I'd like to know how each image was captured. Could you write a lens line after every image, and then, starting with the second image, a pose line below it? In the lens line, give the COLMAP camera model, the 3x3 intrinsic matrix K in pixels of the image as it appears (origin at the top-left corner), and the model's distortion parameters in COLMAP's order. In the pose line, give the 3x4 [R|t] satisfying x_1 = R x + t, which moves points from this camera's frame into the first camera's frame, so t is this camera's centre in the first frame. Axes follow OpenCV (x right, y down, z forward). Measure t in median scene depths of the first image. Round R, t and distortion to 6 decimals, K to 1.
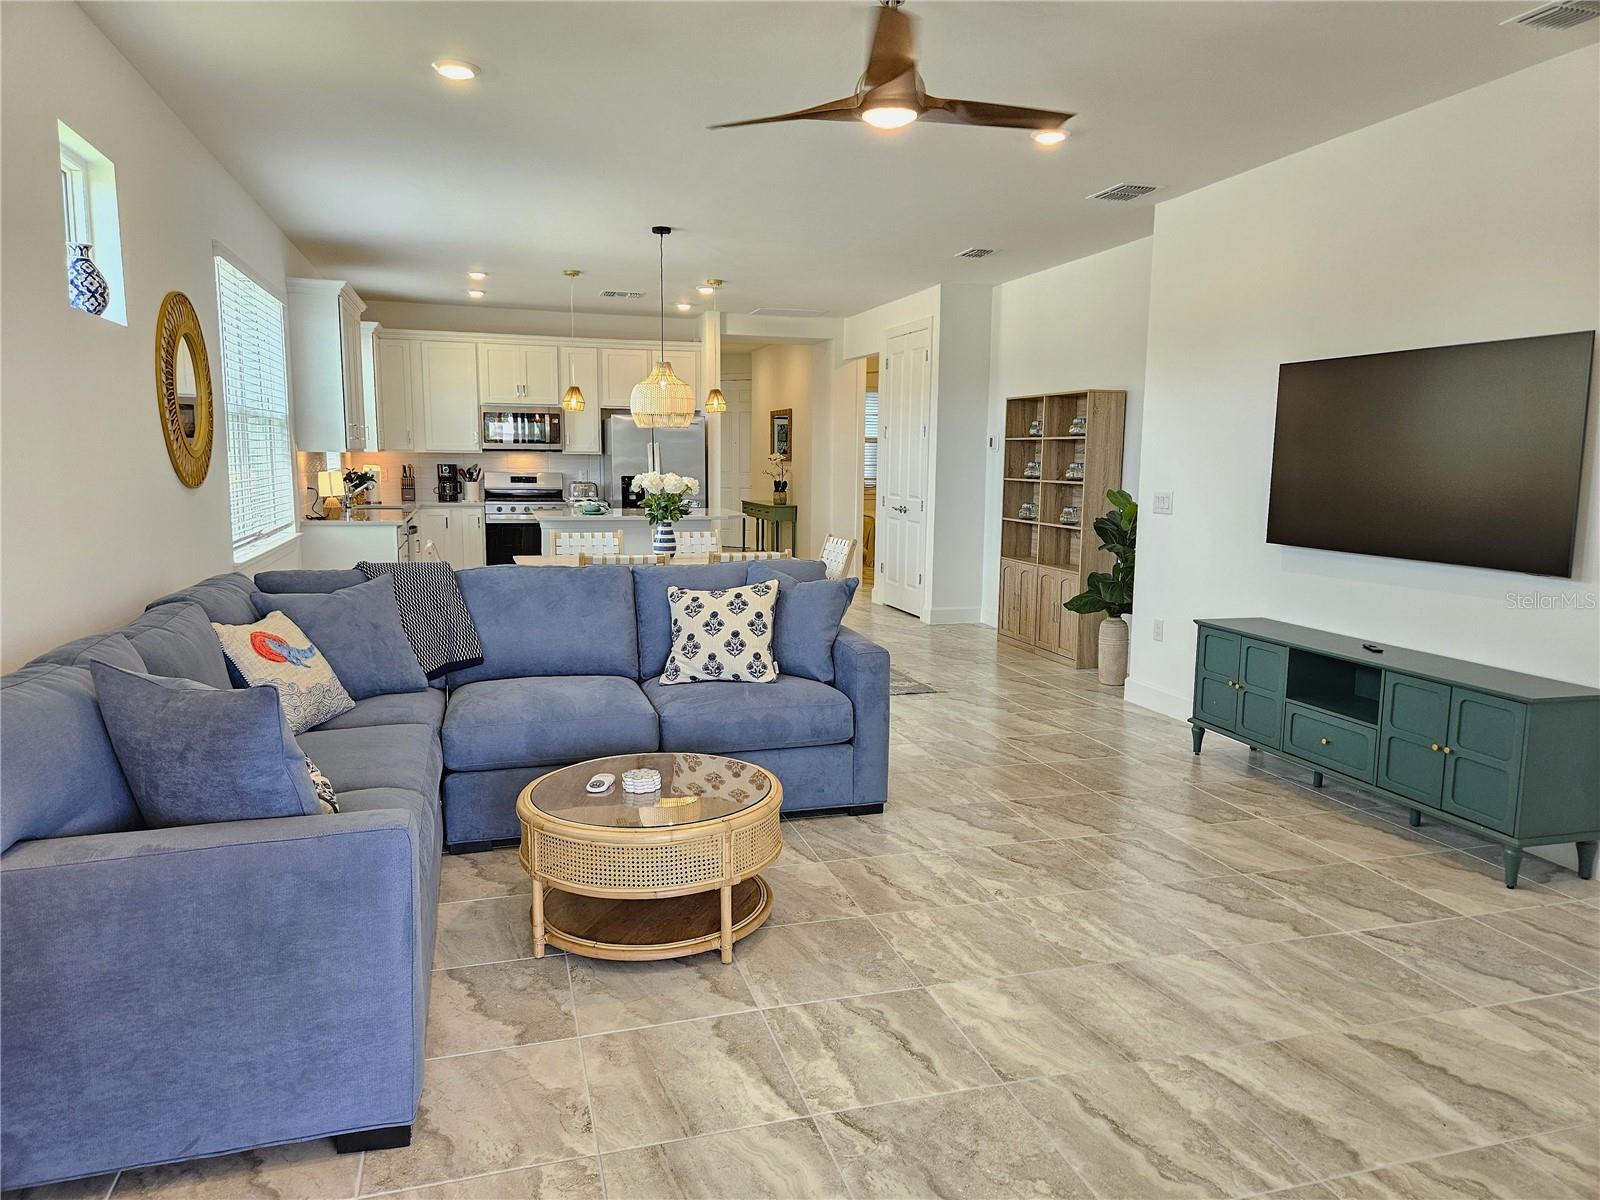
lens RADIAL K [[1075.6, 0, 804.8], [0, 1075.6, 596.2], [0, 0, 1]] dist [0.053334, -0.024732]
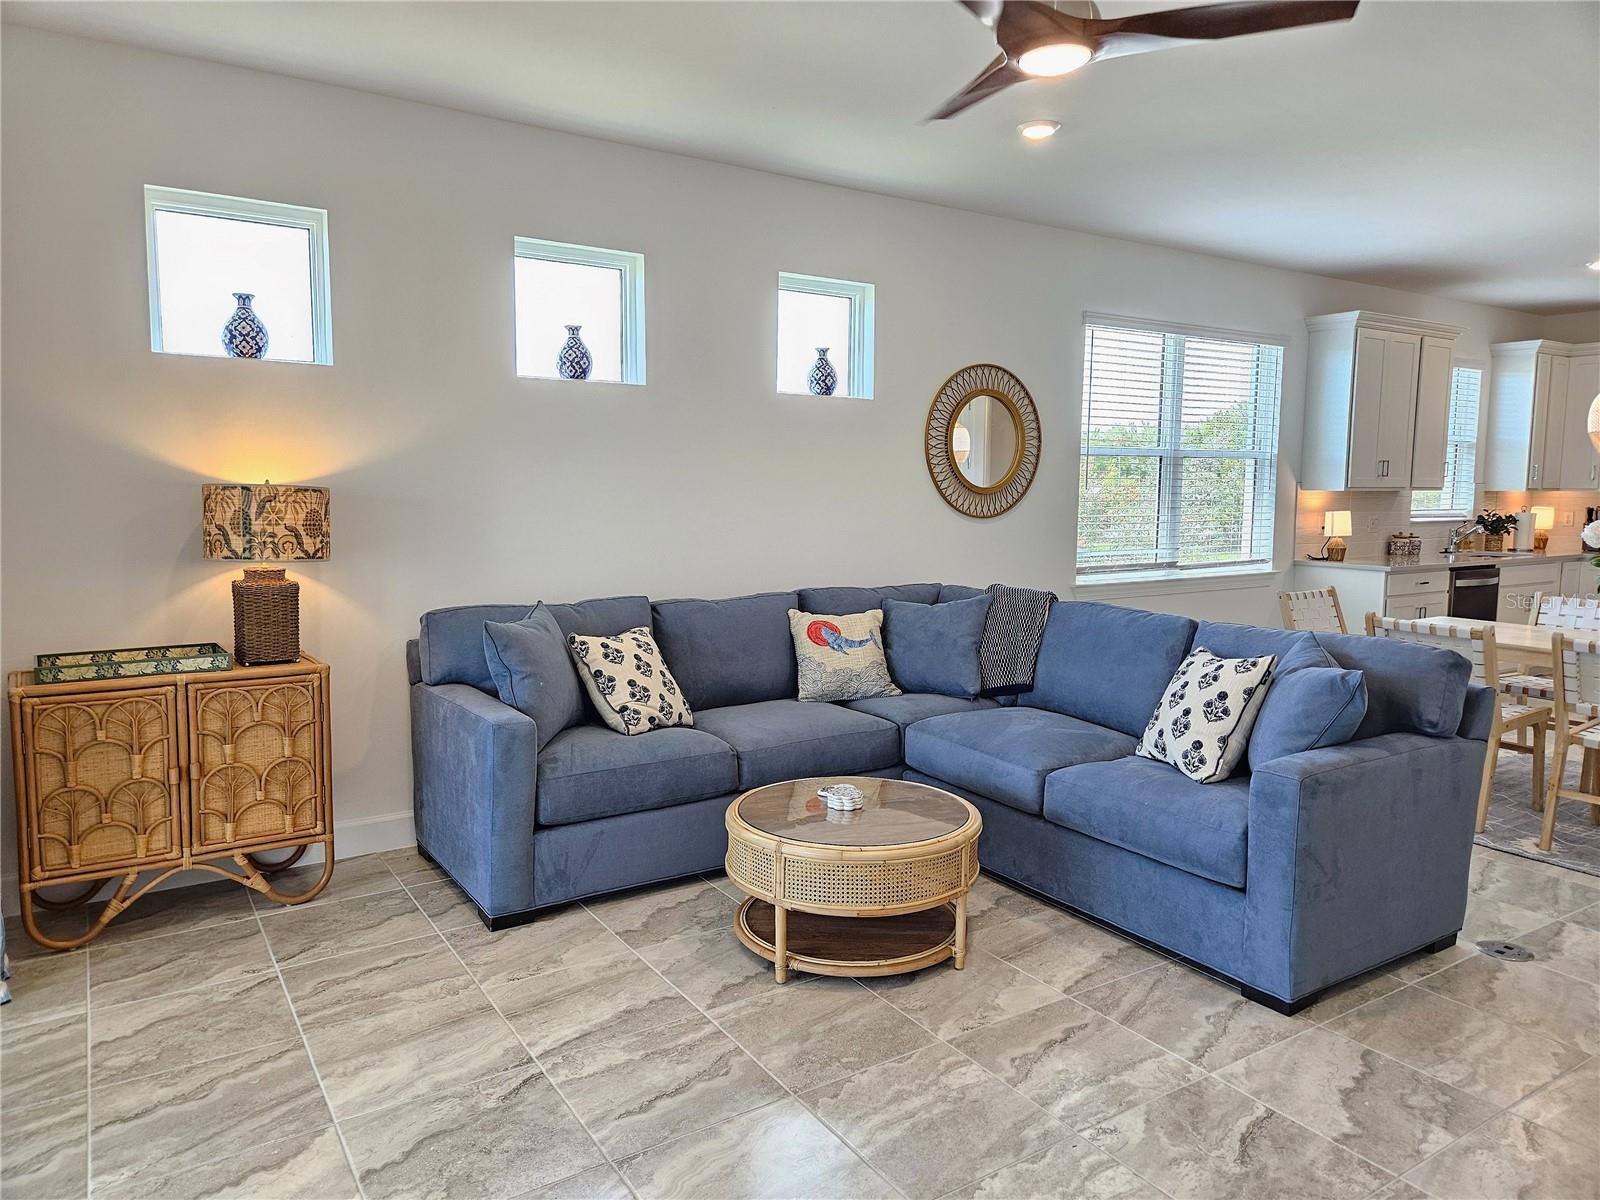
lens RADIAL K [[1075.6, 0, 798.2], [0, 1075.6, 596.1], [0, 0, 1]] dist [0.053334, -0.024732]
pose [[0.279024, 0.095002, -0.955573, 0.819165], [-0.133267, 0.989296, 0.059441, -0.078679], [0.950992, 0.110761, 0.288698, 0.640477]]
